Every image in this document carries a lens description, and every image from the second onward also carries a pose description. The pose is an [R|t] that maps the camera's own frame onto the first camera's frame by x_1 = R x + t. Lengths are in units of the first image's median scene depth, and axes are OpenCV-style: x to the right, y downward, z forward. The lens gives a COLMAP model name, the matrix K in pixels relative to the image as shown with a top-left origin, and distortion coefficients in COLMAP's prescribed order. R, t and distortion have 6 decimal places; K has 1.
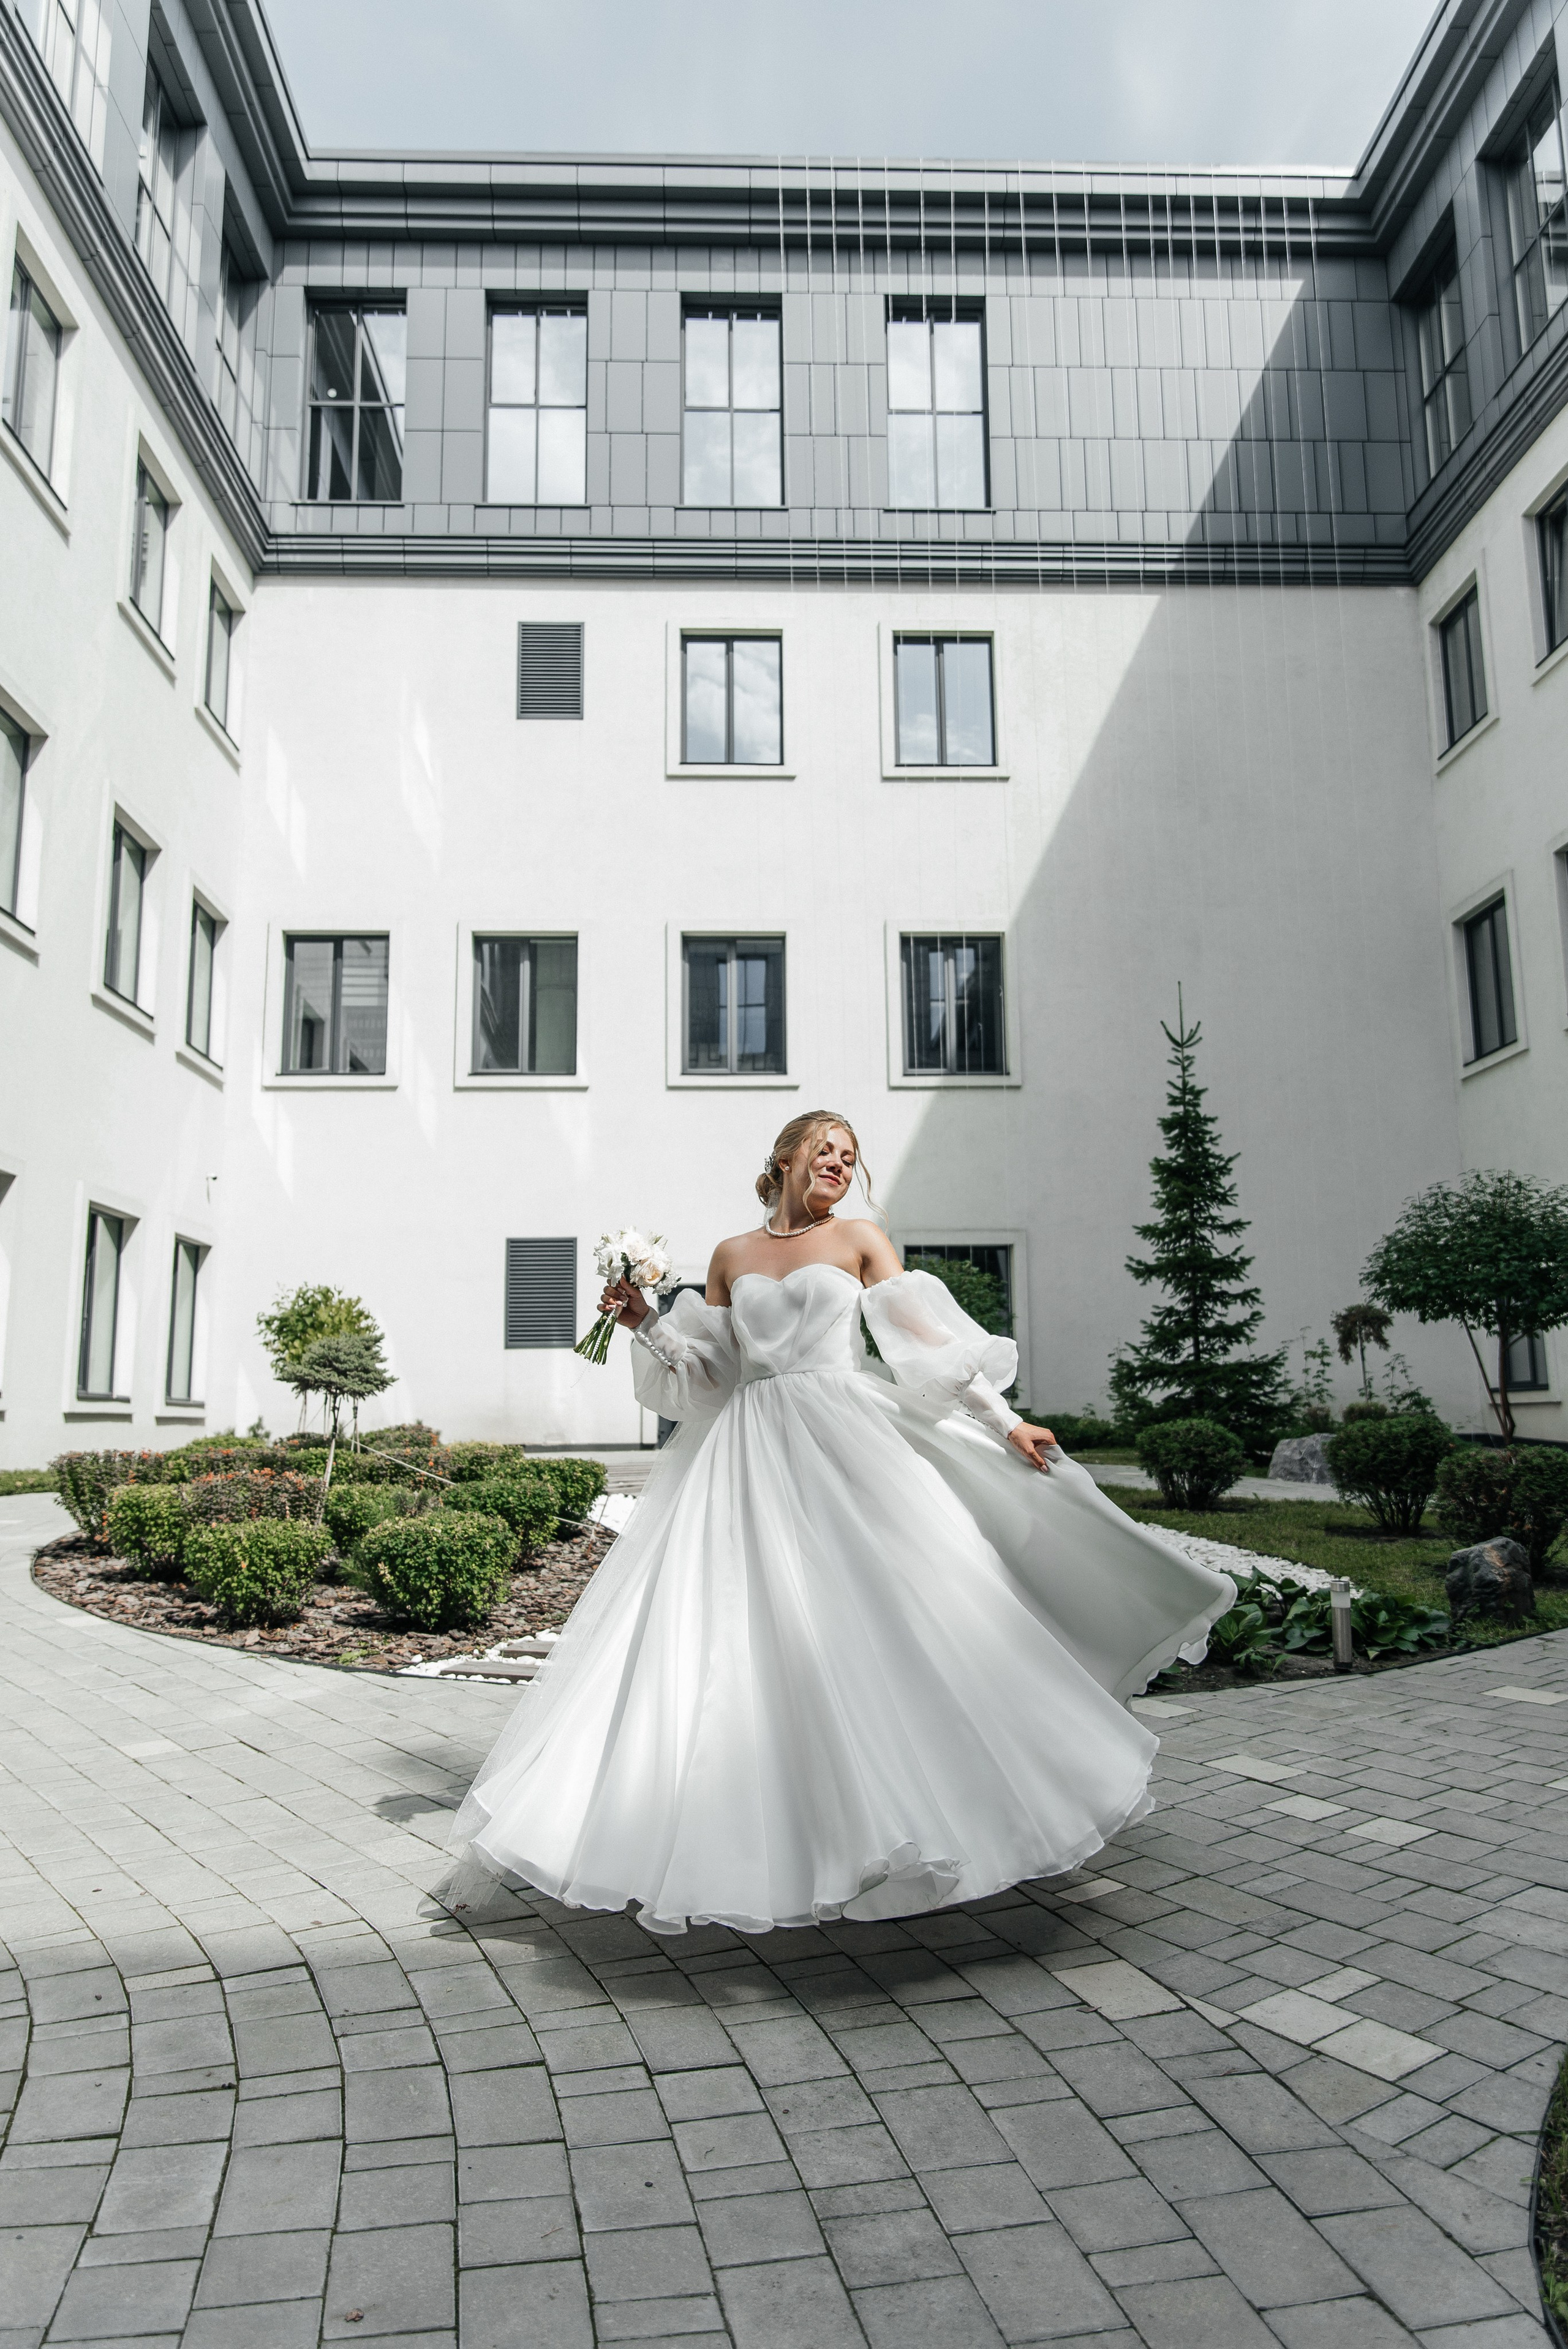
lens RADIAL K [[1574.6, 0, 779.4], [0, 1574.6, 1179.1], [0, 0, 1]] dist [0.005206, -0.008418]
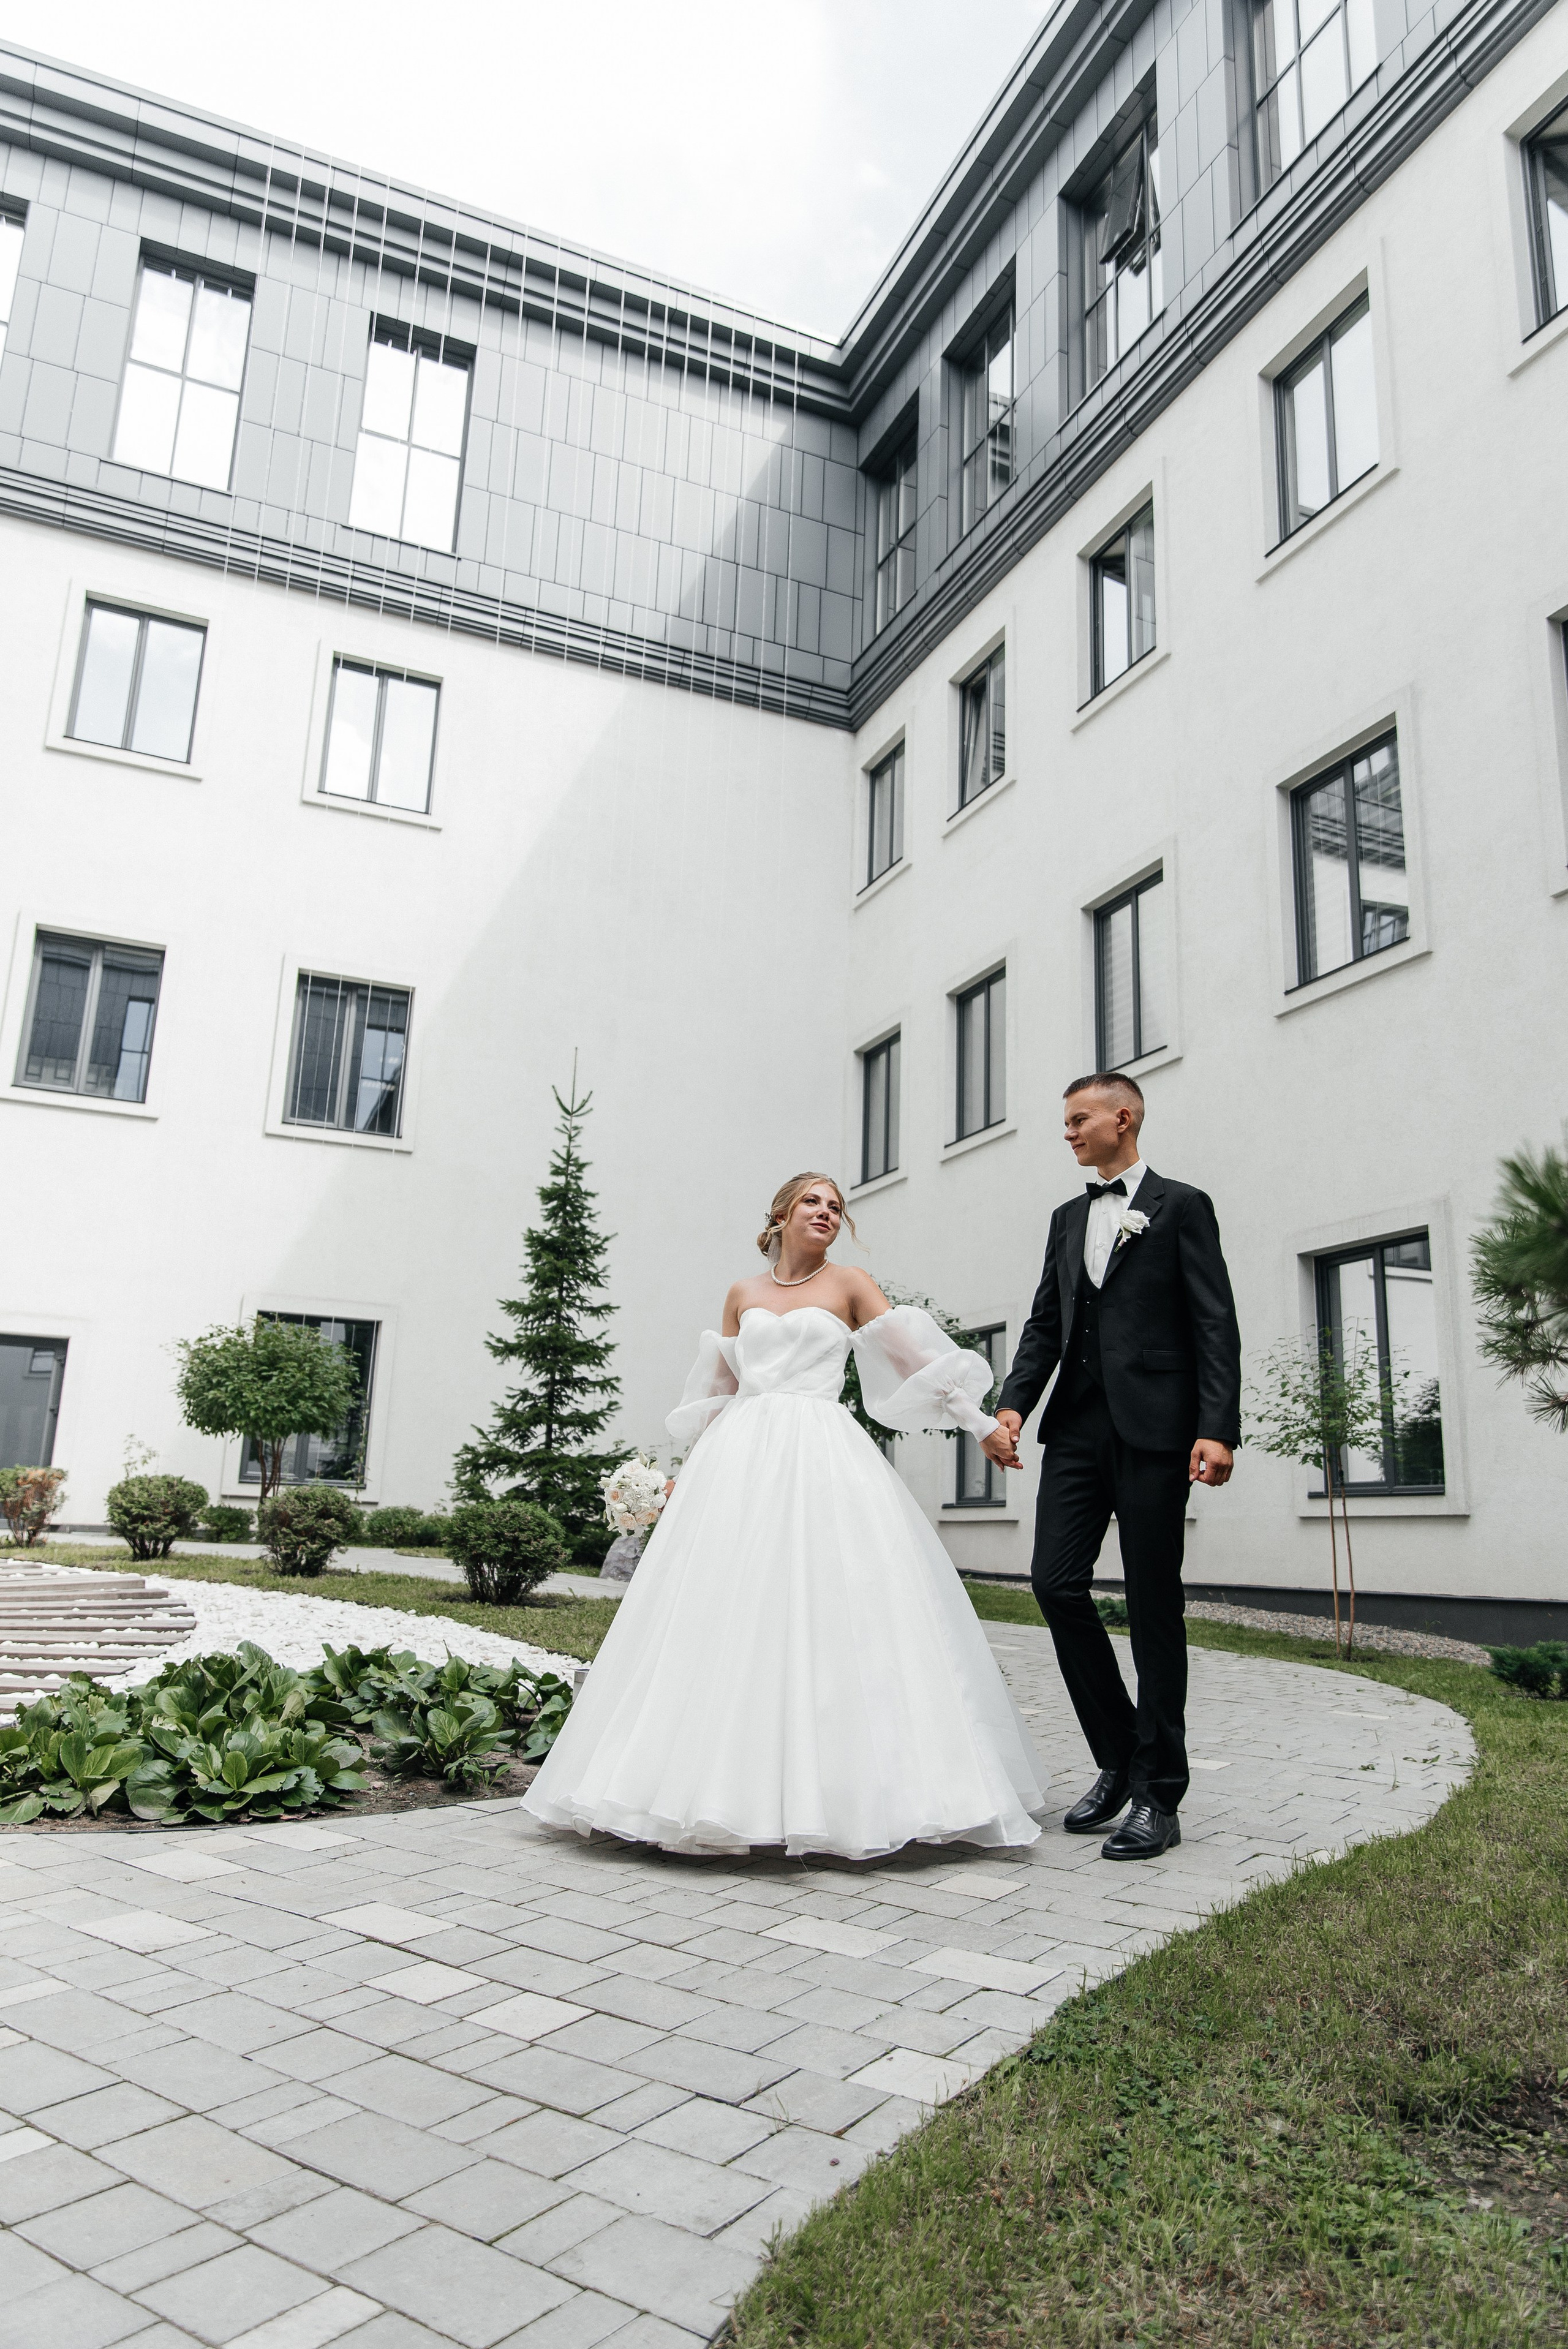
lens RADIAL K [[1575.3, 0, 782.2], [0, 1575.3, 1183.4], [0, 0, 1]] dist [0.006277, -0.009798]
pose [[0.930159, 0.124622, 0.345360, 0.044823], [-0.100328, 0.991106, -0.087423, 0.022320], [-0.353184, 0.046668, 0.934389, 0.065032]]
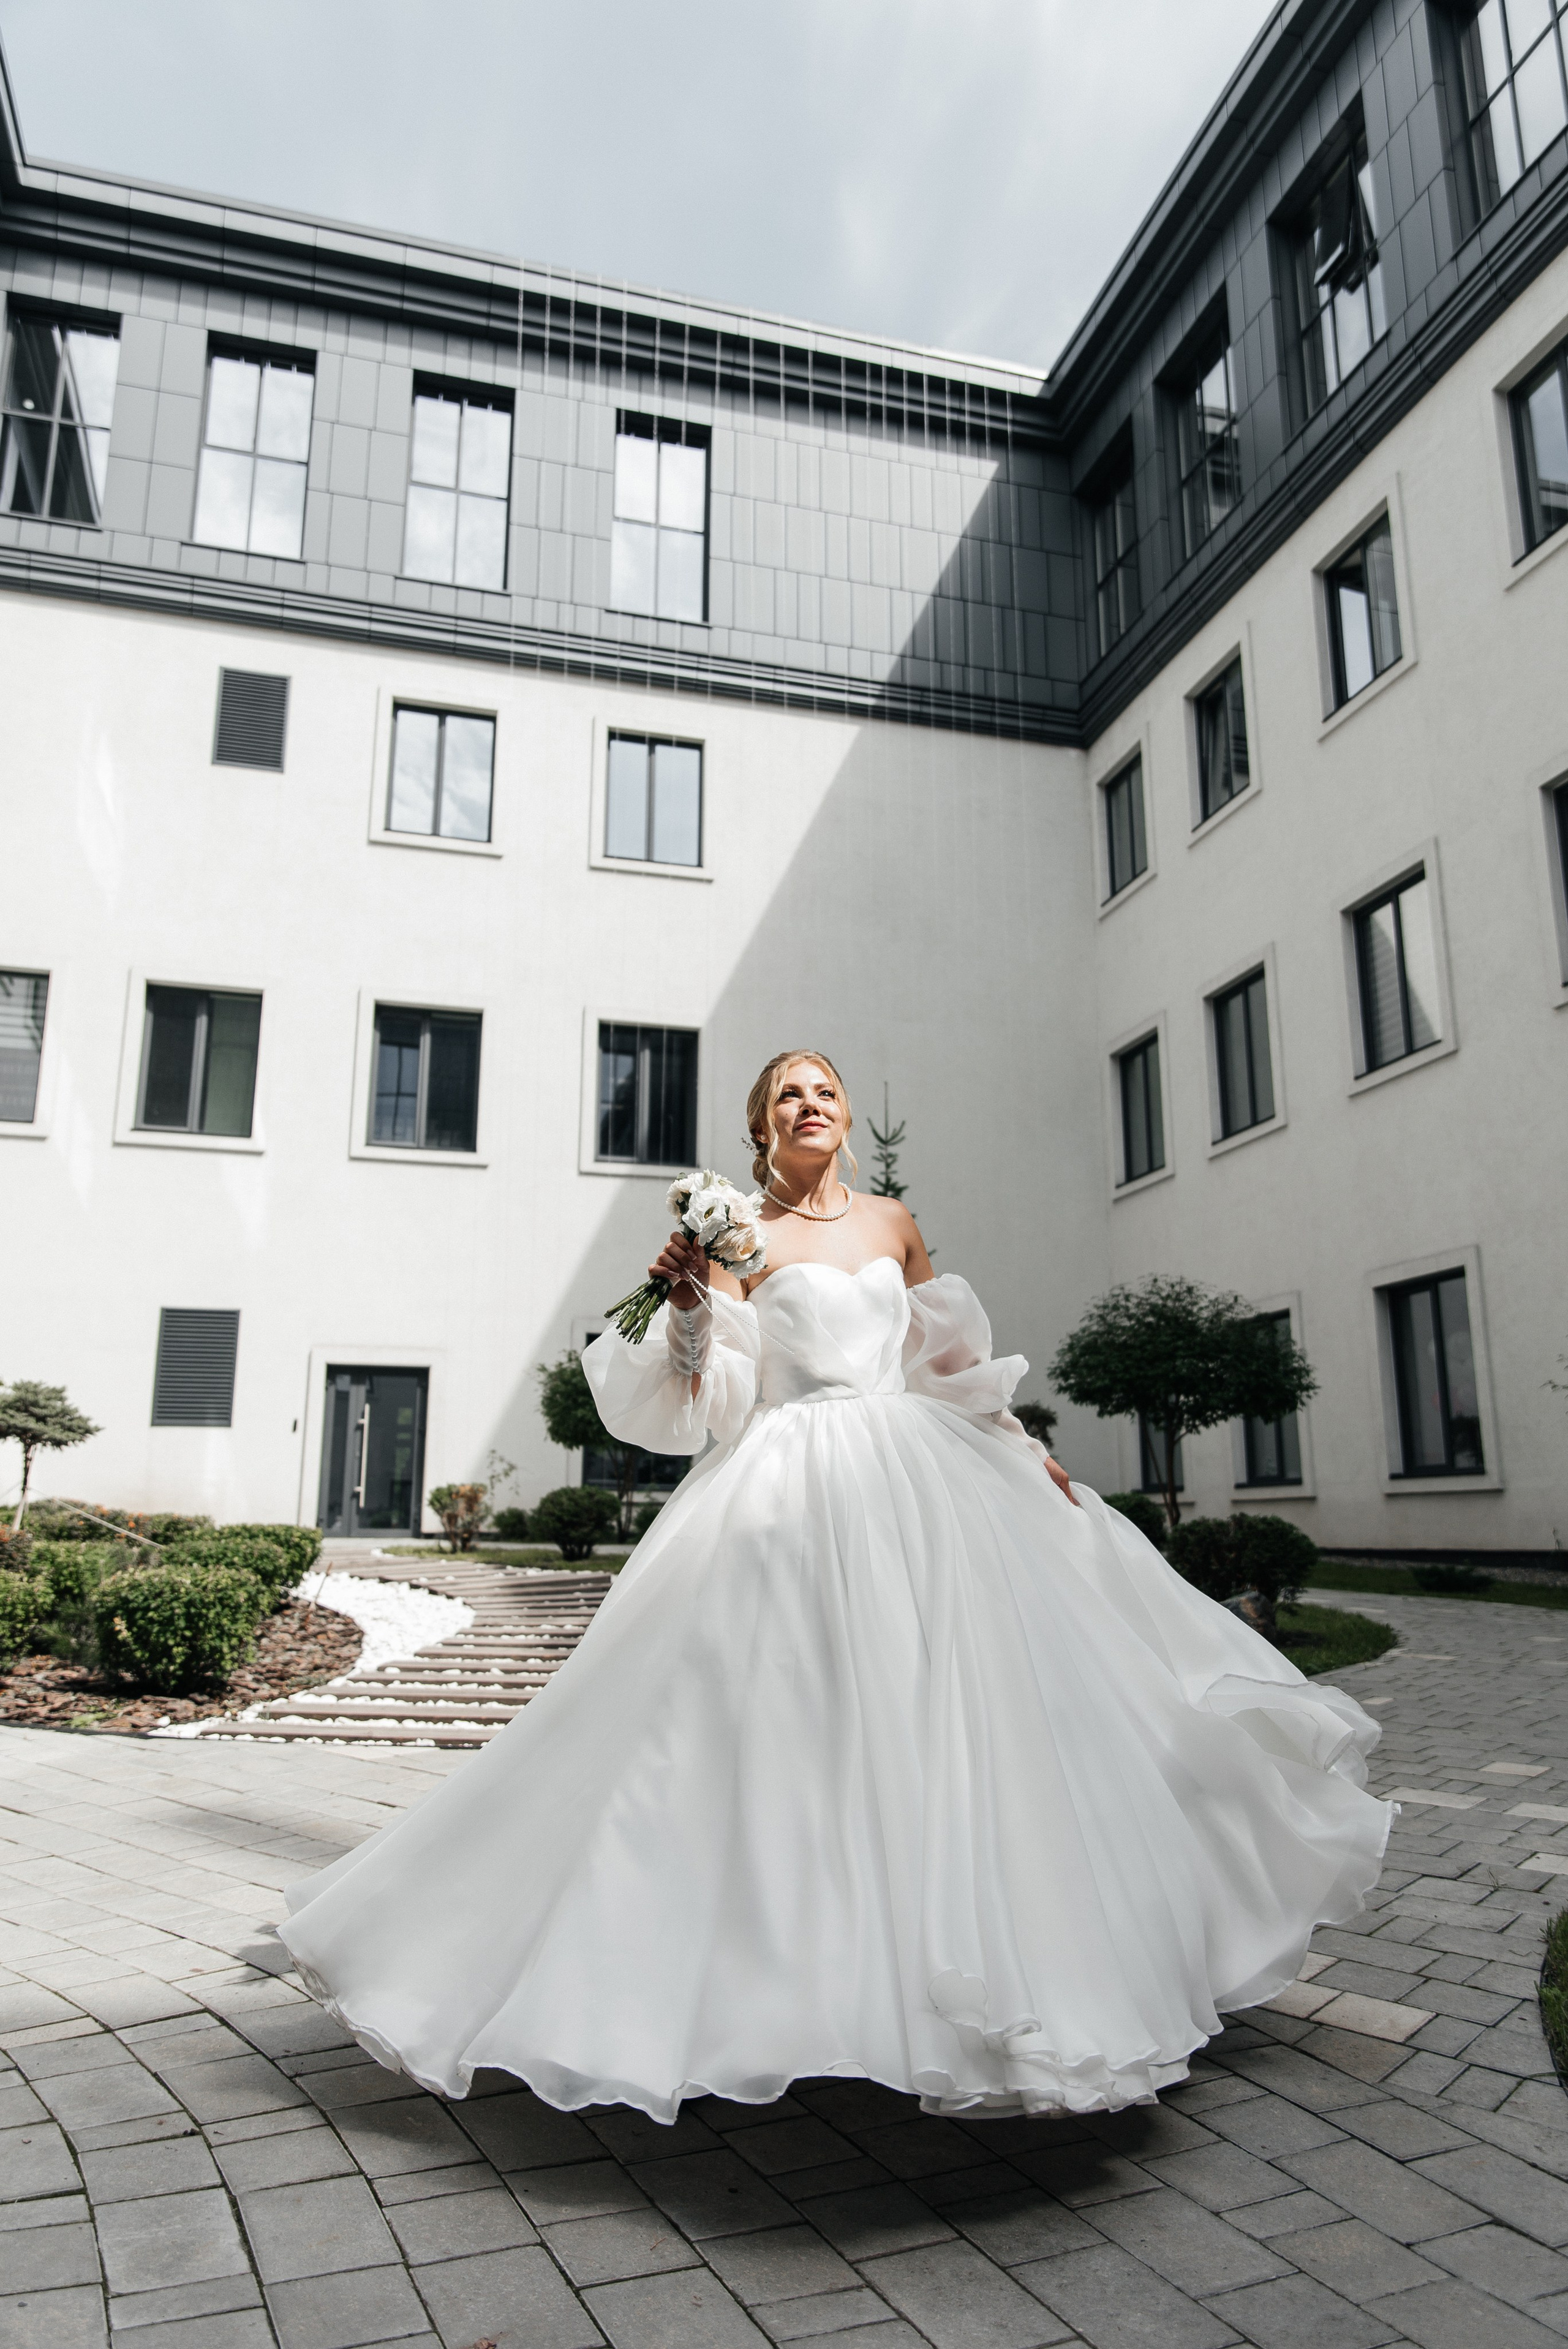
lens RADIAL K [[1571.4, 0, 780.9], [0, 1571.4, 1179.6], [0, 0, 1]] dist [0.005284, -0.008011]
pose [[0.971651, 0.064085, 0.227567, -0.039180], [-0.048249, 0.996054, -0.074486, 0.016296], [-0.231443, 0.061394, 0.970909, 0.010335]]
